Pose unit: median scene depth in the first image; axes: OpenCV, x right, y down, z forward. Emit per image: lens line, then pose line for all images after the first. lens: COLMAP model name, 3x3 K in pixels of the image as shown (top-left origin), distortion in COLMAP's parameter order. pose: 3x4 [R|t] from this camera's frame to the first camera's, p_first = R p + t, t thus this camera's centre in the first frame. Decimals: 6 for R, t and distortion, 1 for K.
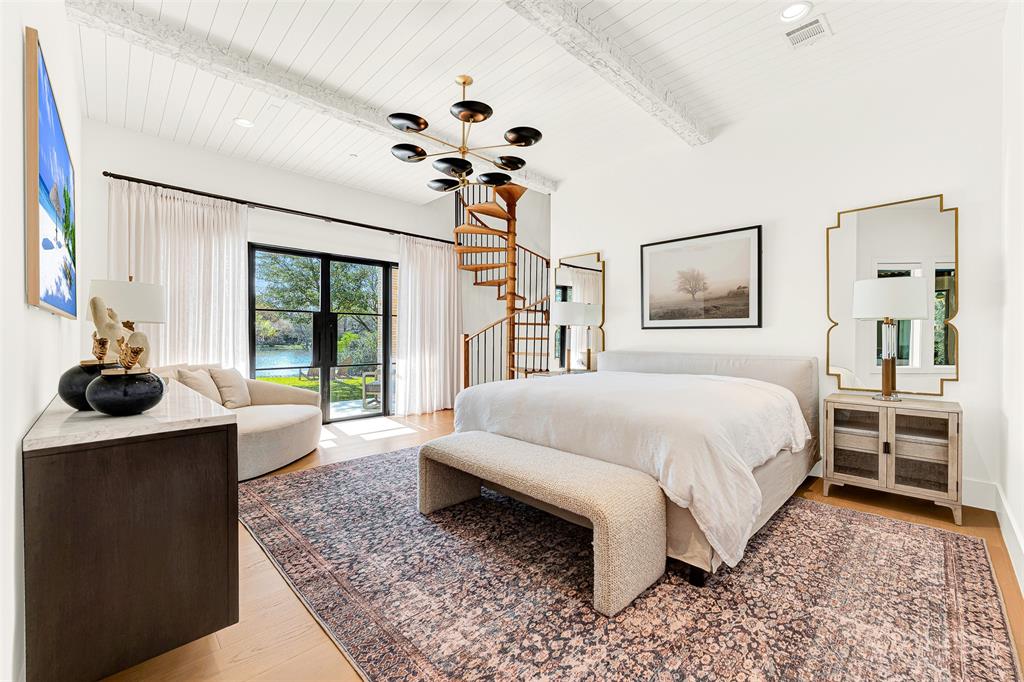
lens RADIAL K [[419.3, 0, 512.8], [0, 419.3, 341.3], [0, 0, 1]] dist [0.001354, -0.000826]
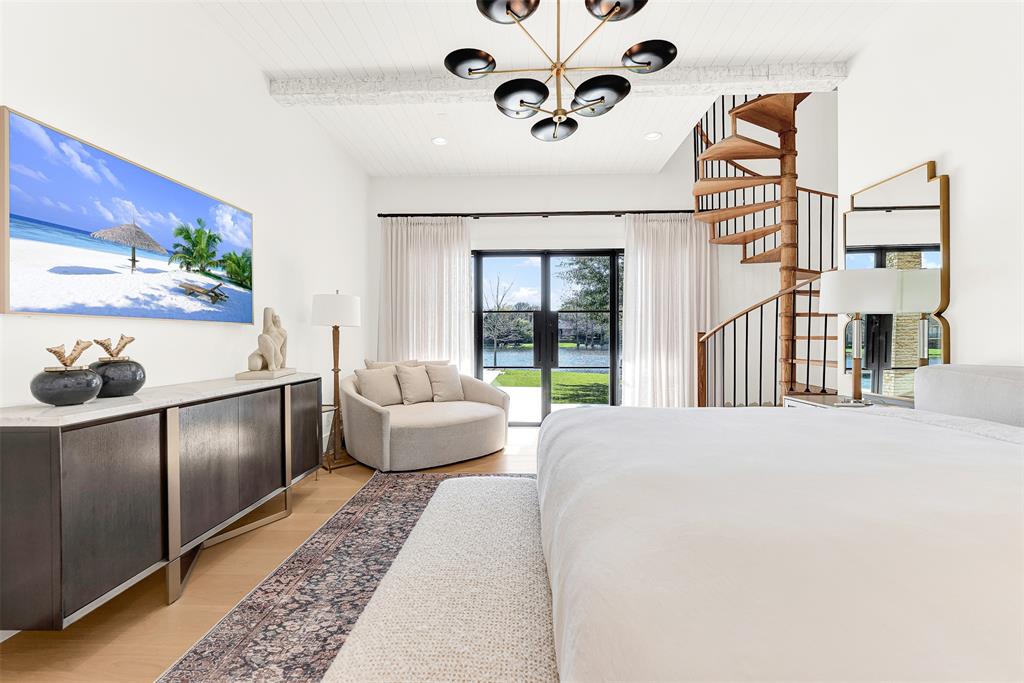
lens RADIAL K [[419.3, 0, 511.0], [0, 419.3, 335.9], [0, 0, 1]] dist [0.001354, -0.000826]
pose [[0.683915, -0.005798, -0.729539, 0.210194], [-0.001681, 0.999953, -0.009523, -0.002853], [0.729560, 0.007740, 0.683873, 0.293385]]
